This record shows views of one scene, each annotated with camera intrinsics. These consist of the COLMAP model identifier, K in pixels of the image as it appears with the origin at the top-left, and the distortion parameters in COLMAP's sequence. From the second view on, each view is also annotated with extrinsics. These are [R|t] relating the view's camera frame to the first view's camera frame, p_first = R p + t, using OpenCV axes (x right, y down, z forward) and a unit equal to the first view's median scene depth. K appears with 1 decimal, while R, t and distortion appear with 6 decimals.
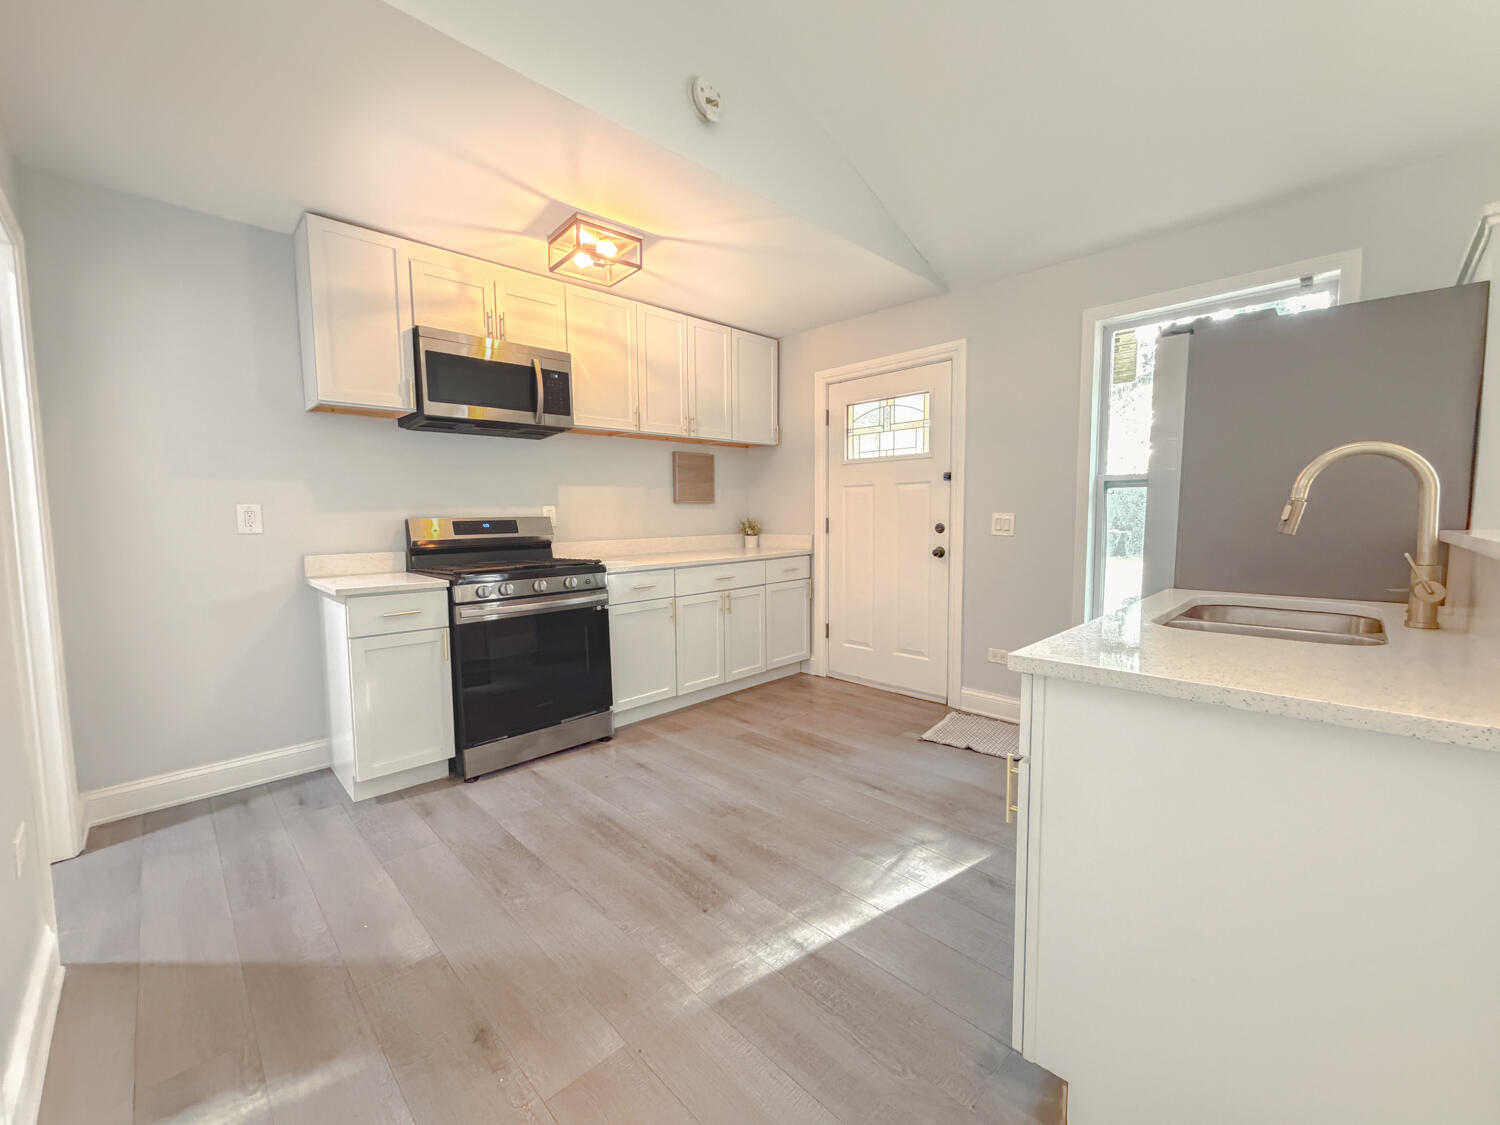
lens RADIAL K [[615.3, 0, 746.1], [0, 615.3, 564.5], [0, 0, 1]] dist [-0.000793, -0.000219]
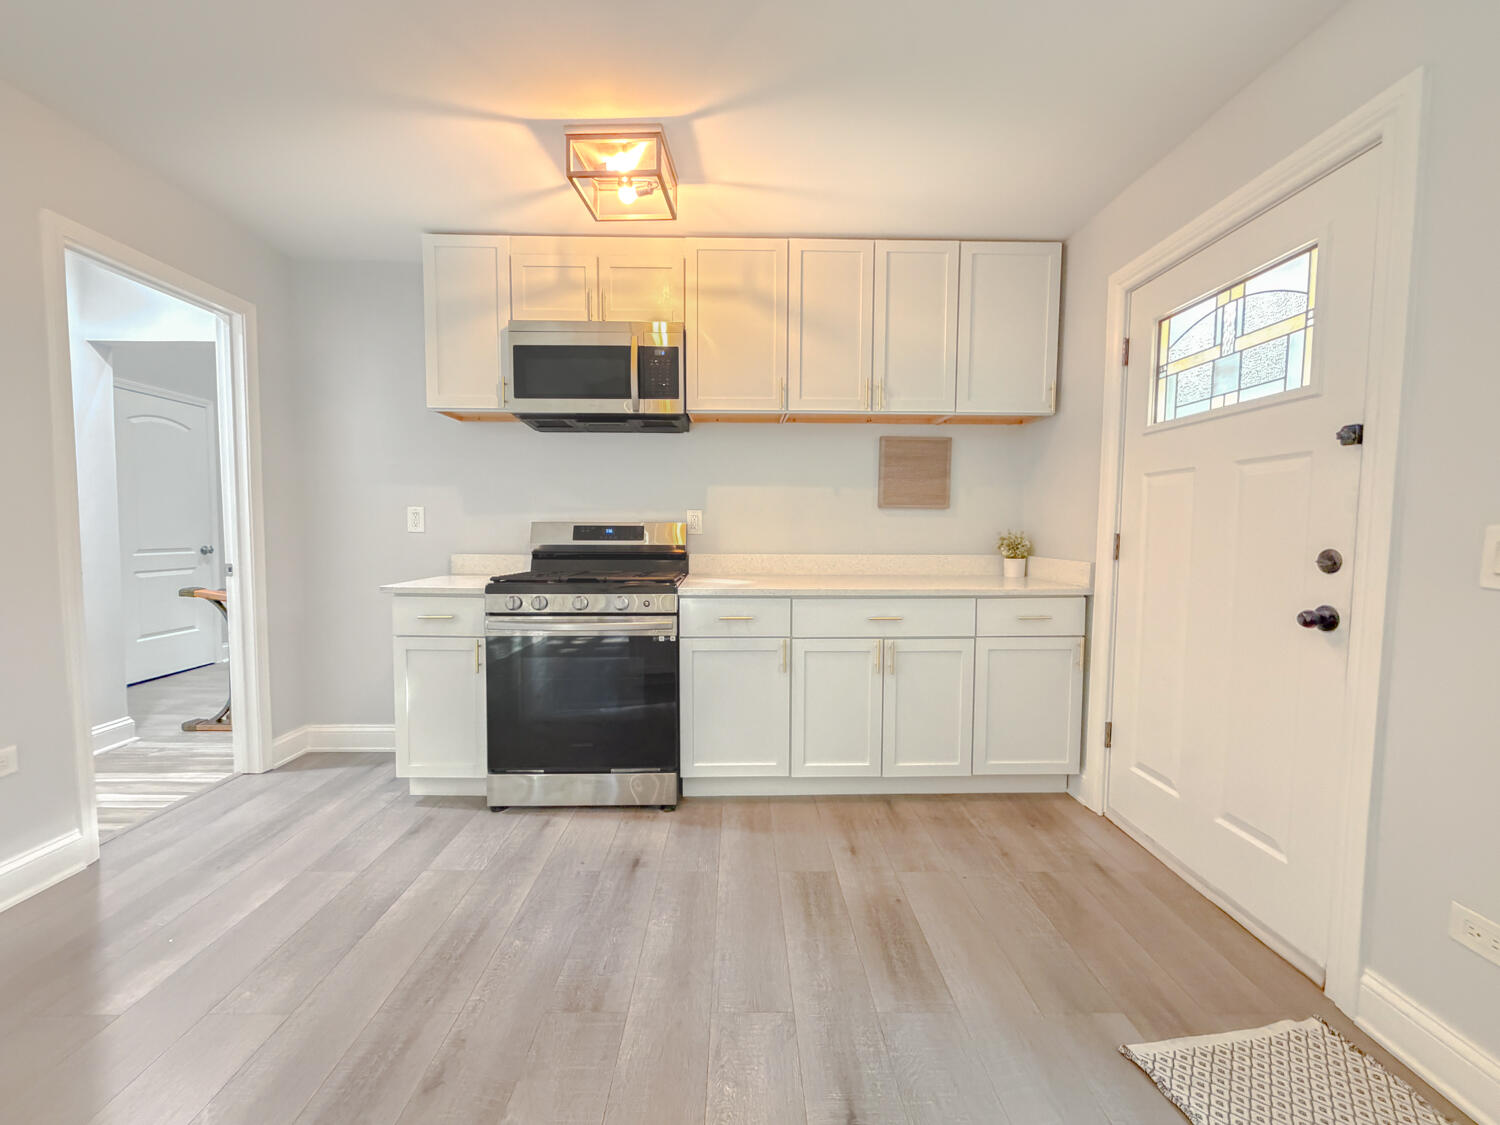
lens RADIAL K [[615.3, 0, 746.1], [0, 615.3, 564.5], [0, 0, 1]] dist [-0.000793, -0.000219]
pose [[0.727126, 0.057492, -0.684092, 0.317836], [-0.072424, 0.997350, 0.006839, -0.031656], [0.682673, 0.044572, 0.729363, 0.433028]]
